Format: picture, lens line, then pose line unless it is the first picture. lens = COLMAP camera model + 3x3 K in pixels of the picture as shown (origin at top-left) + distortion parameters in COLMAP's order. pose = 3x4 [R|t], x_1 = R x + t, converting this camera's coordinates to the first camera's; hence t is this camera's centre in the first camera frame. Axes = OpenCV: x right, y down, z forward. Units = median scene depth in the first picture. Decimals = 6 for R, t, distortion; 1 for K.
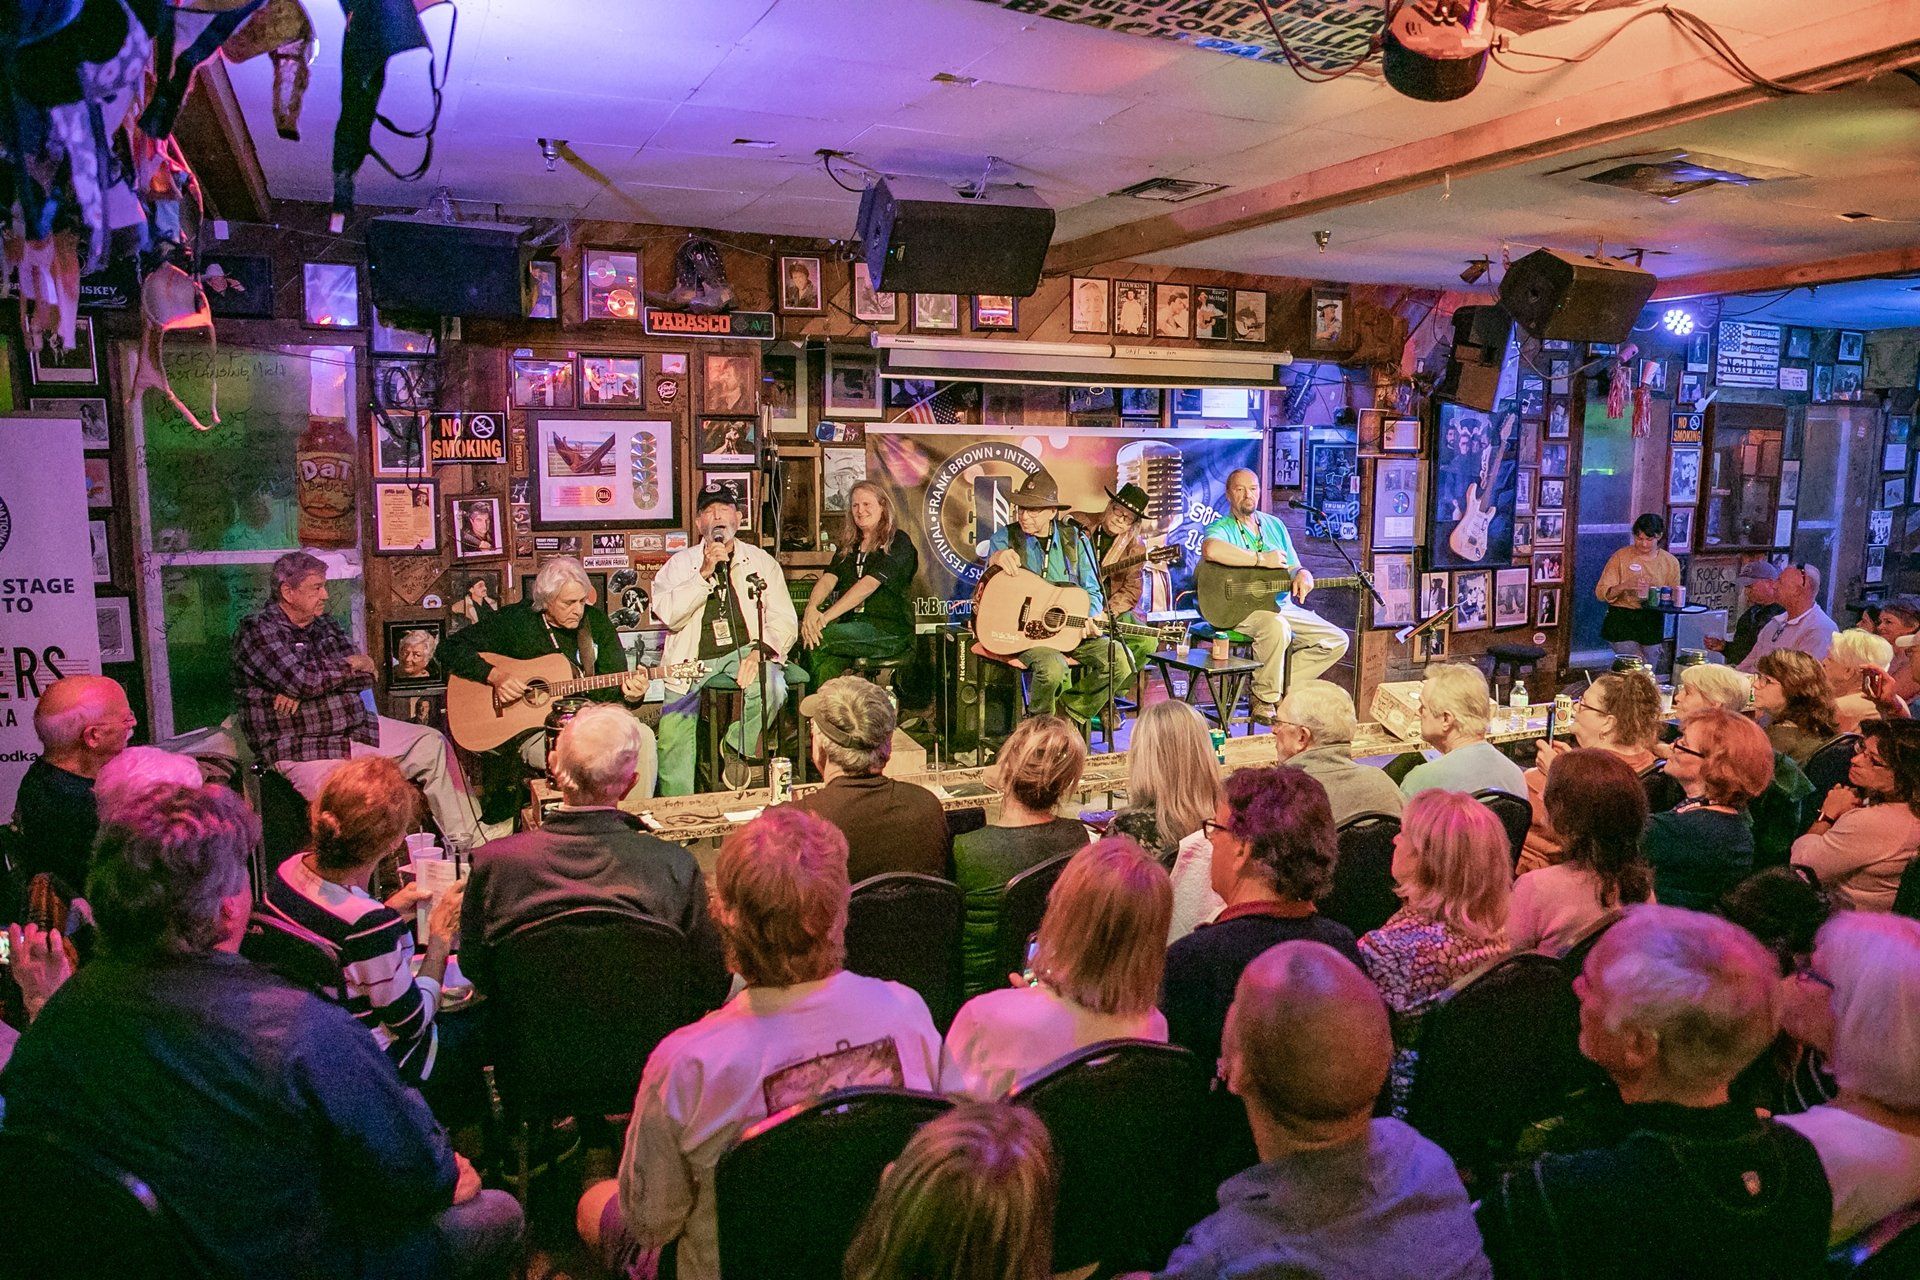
lens RADIAL K [[1293.5, 0, 960.0], [0, 1293.5, 640.0], [0, 0, 1]] dist [-0.112222, 0.081824]
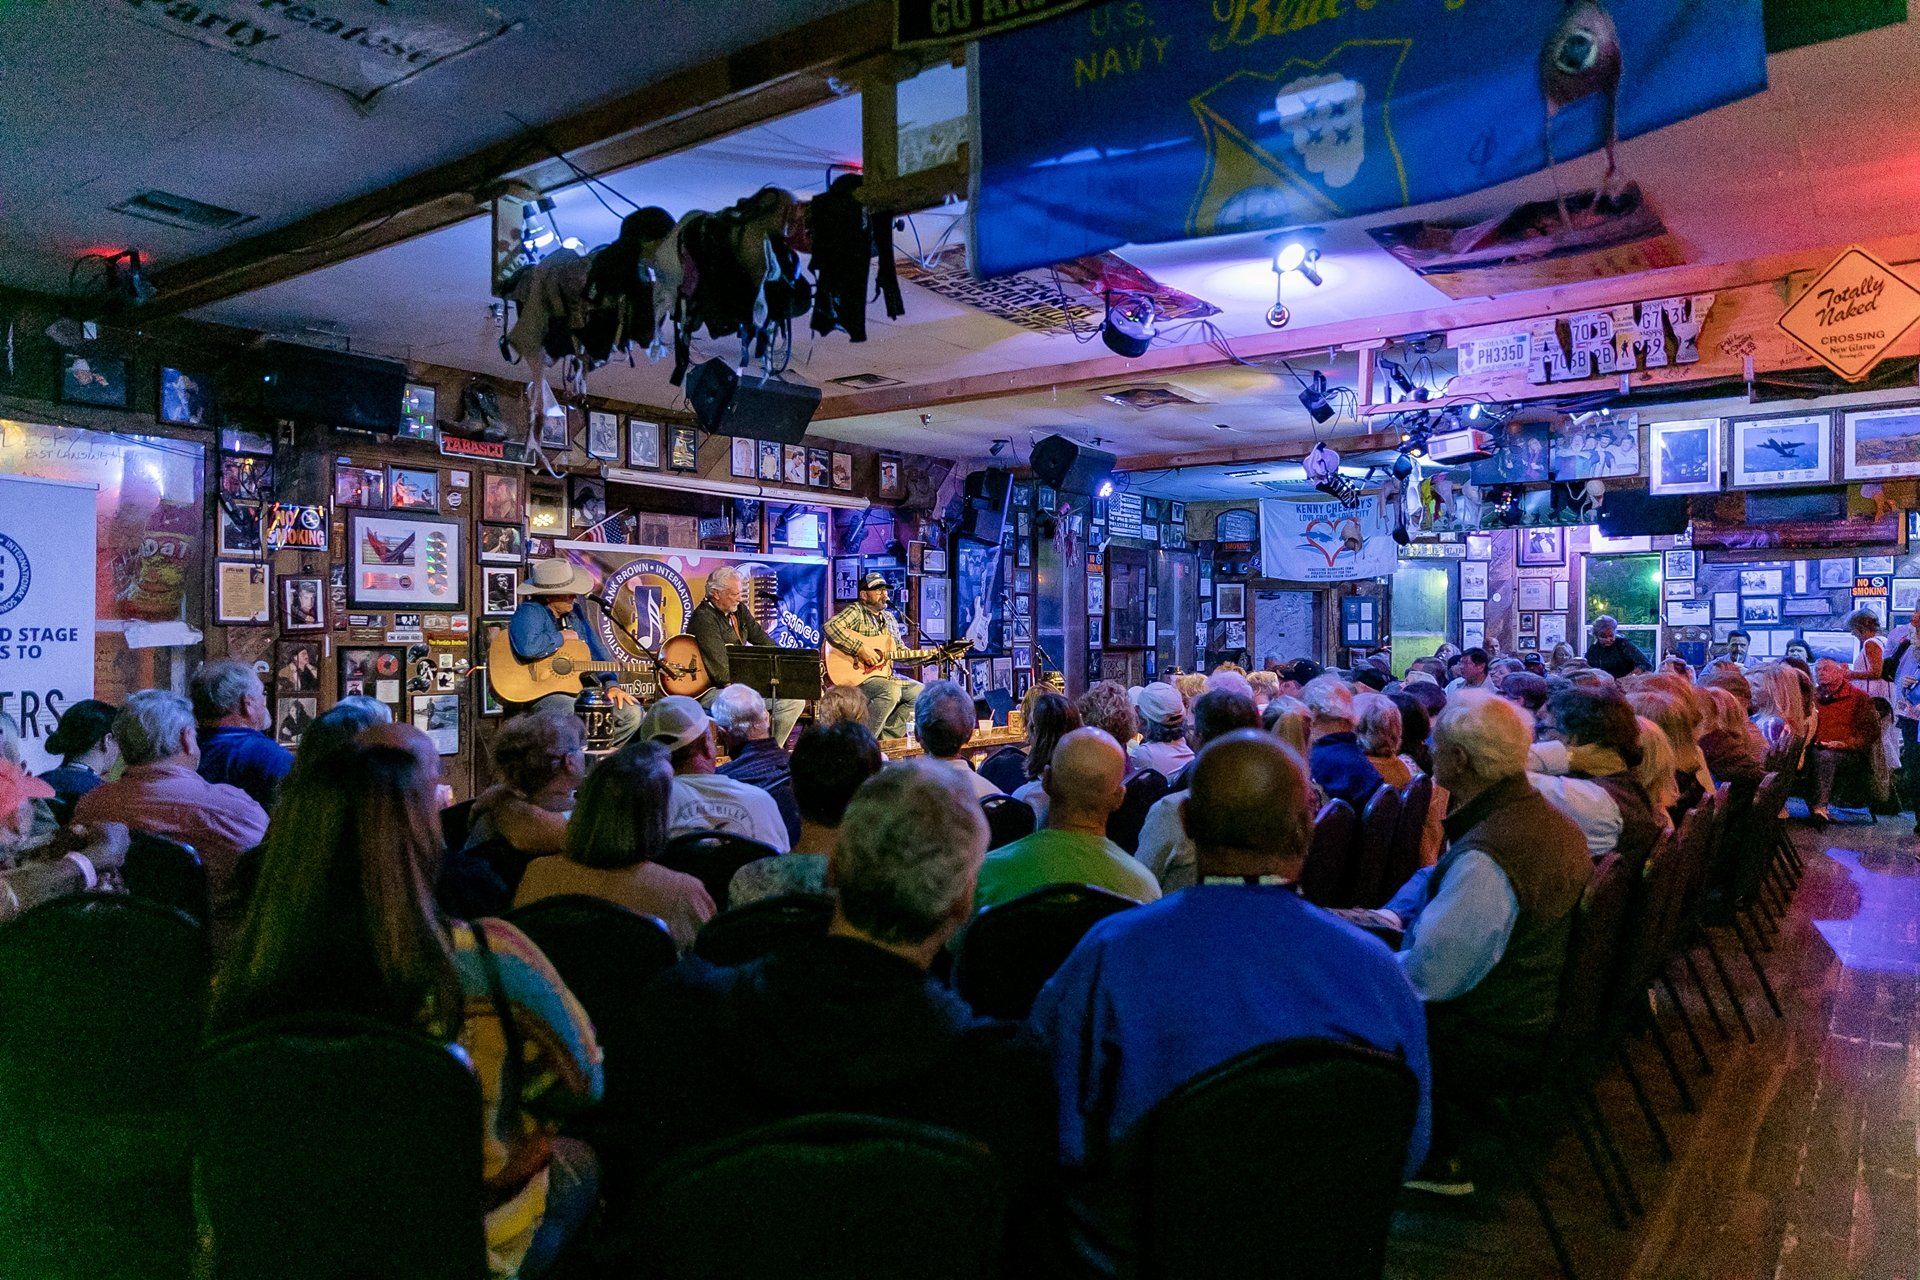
lens RADIAL K [[1254.6, 0, 960.0], [0, 1254.6, 640.0], [0, 0, 1]] dist [-0.000660, -0.001265]
pose [[0.878286, -0.006335, 0.478094, -0.369710], [0.068321, 0.991315, -0.112373, 0.106111], [-0.473230, 0.131360, 0.871090, -0.261719]]
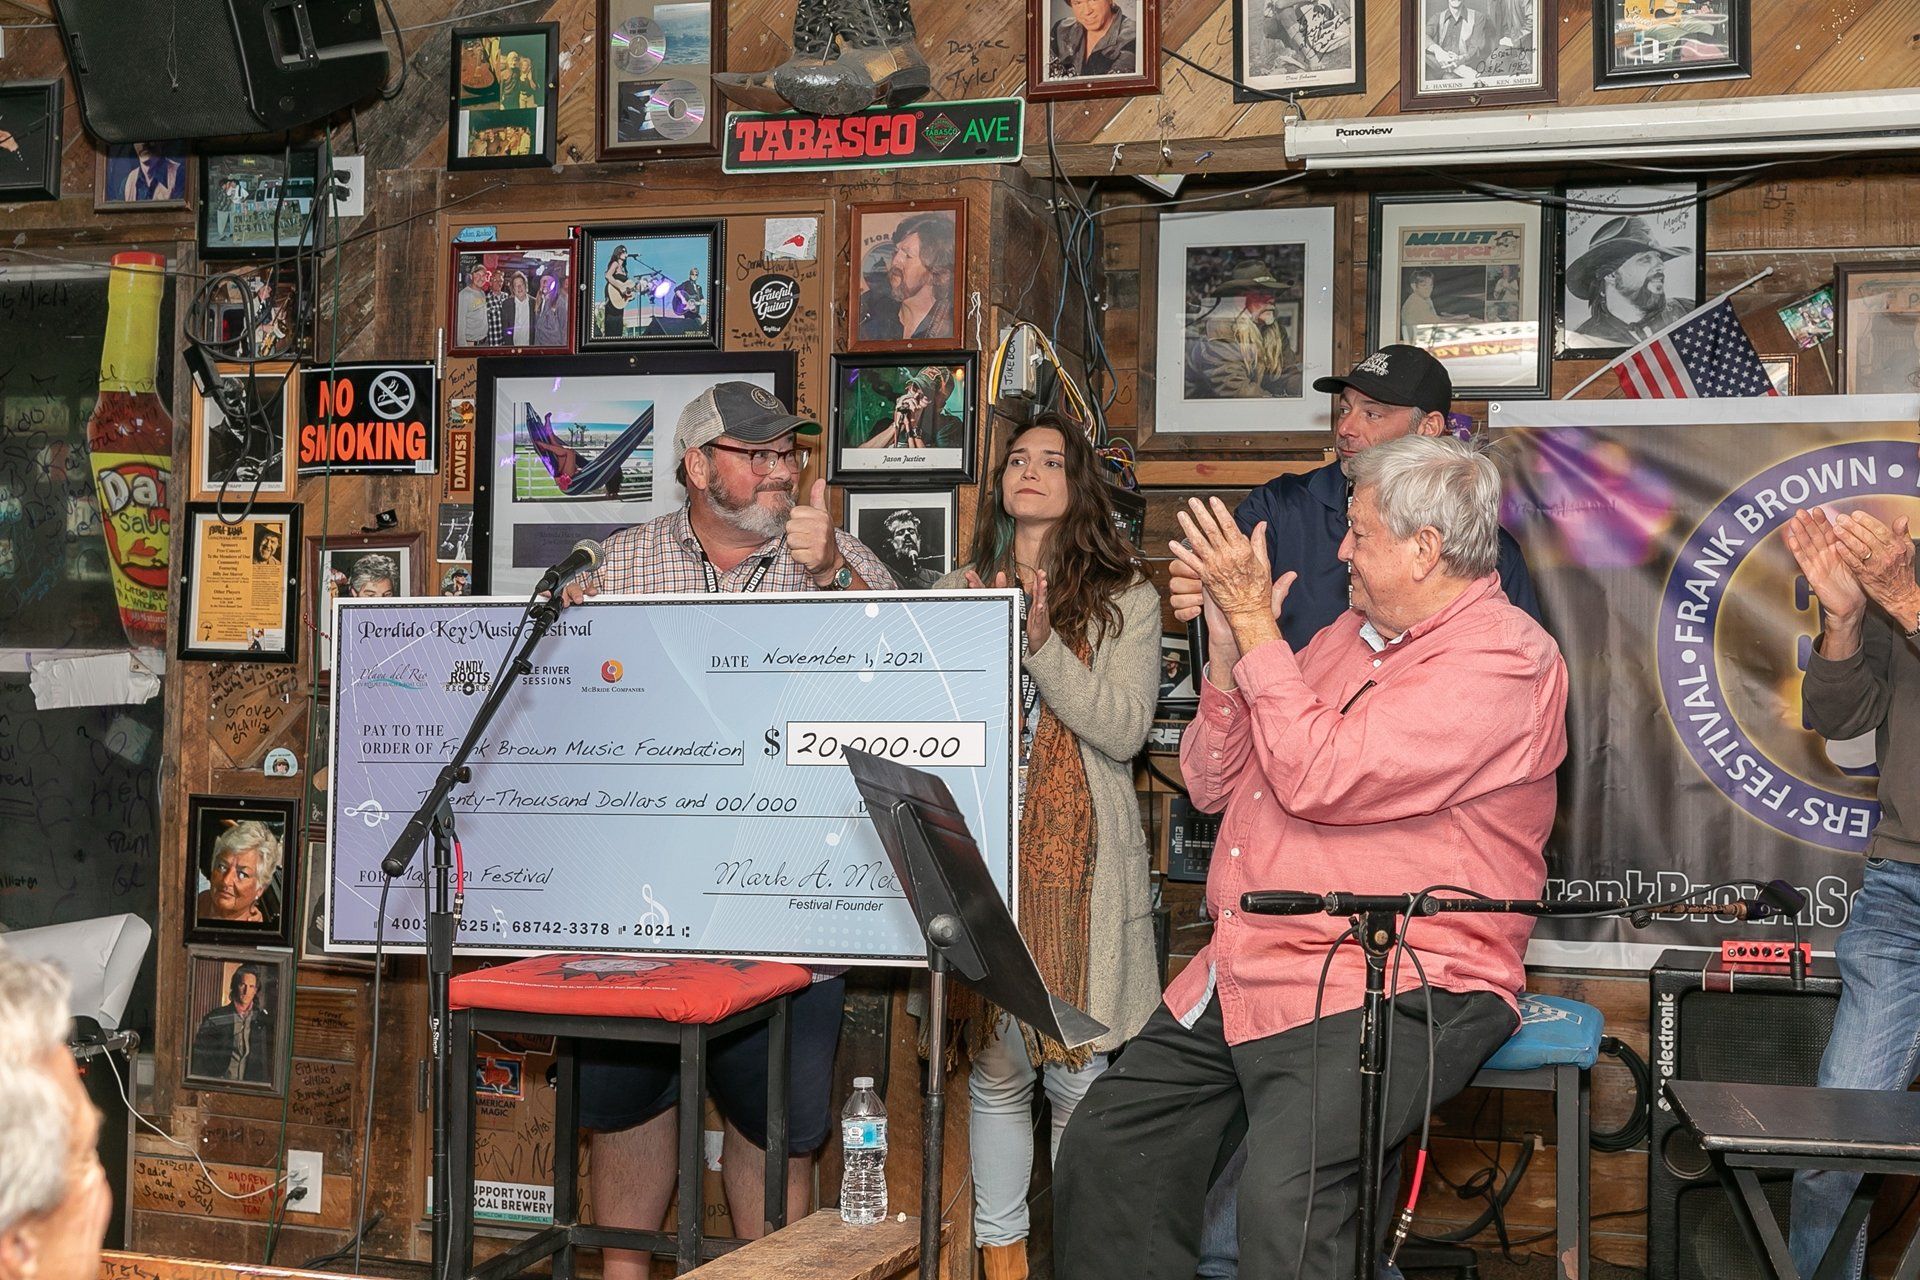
lens RADIAL K [[2311.8, 0, 960.0], [0, 2311.8, 640.0], [0, 0, 1]] dist [0.005383, 0.014805]
pose [[0.754977, -0.001946, -0.655749, 0.312752], [-0.103677, 0.987064, -0.122295, 0.003381], [0.647504, 0.160316, 0.745008, 0.473188]]
